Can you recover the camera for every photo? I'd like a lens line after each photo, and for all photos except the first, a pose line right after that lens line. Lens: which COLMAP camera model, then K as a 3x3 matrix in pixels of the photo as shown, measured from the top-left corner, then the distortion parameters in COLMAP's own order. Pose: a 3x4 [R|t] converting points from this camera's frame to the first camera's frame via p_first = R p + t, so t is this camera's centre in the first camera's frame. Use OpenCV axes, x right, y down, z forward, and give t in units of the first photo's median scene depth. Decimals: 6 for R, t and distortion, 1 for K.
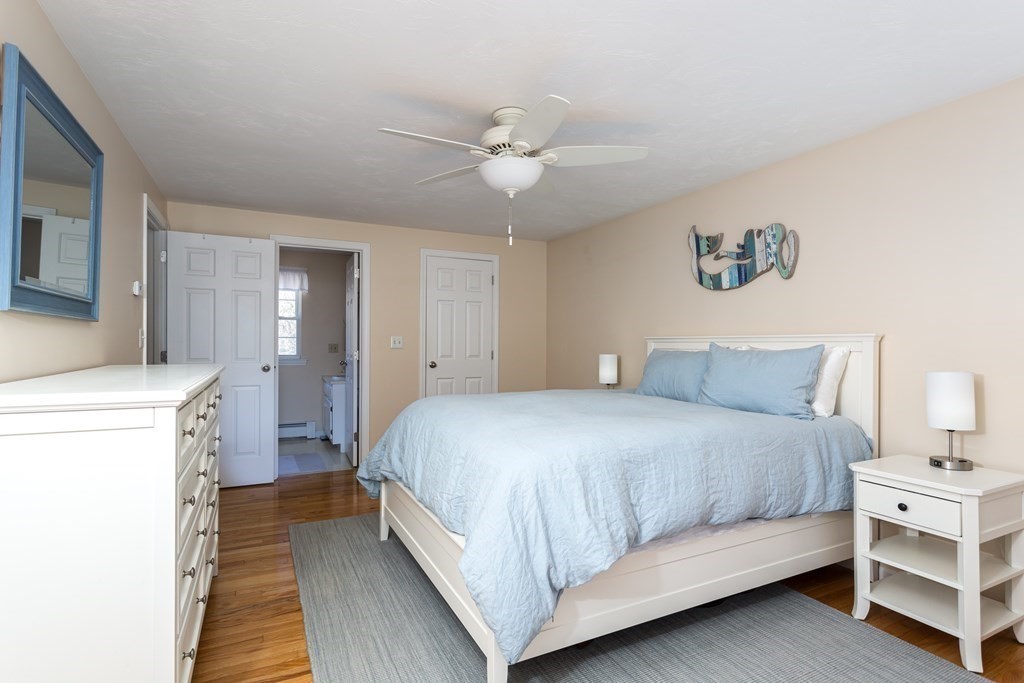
lens RADIAL K [[498.4, 0, 513.8], [0, 498.4, 341.7], [0, 0, 1]] dist [0.003146, 0.000548]
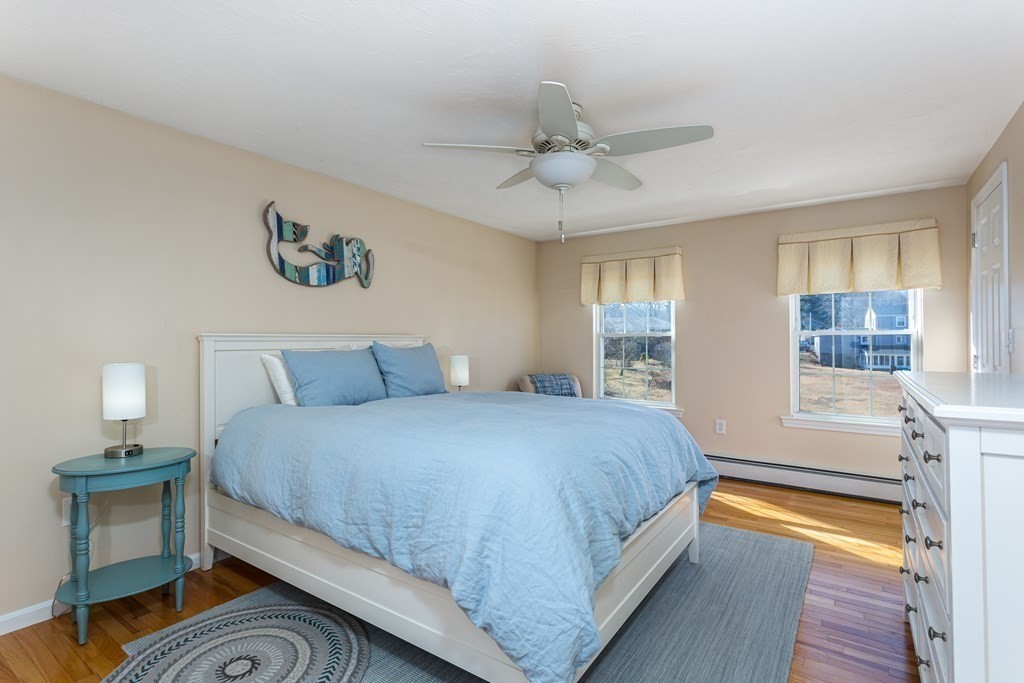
lens RADIAL K [[498.4, 0, 513.7], [0, 498.4, 336.8], [0, 0, 1]] dist [0.003146, 0.000548]
pose [[-0.479988, -0.008984, 0.877229, -0.621369], [-0.012996, 0.999911, 0.003129, -0.014804], [-0.877179, -0.009899, -0.480062, 1.145212]]
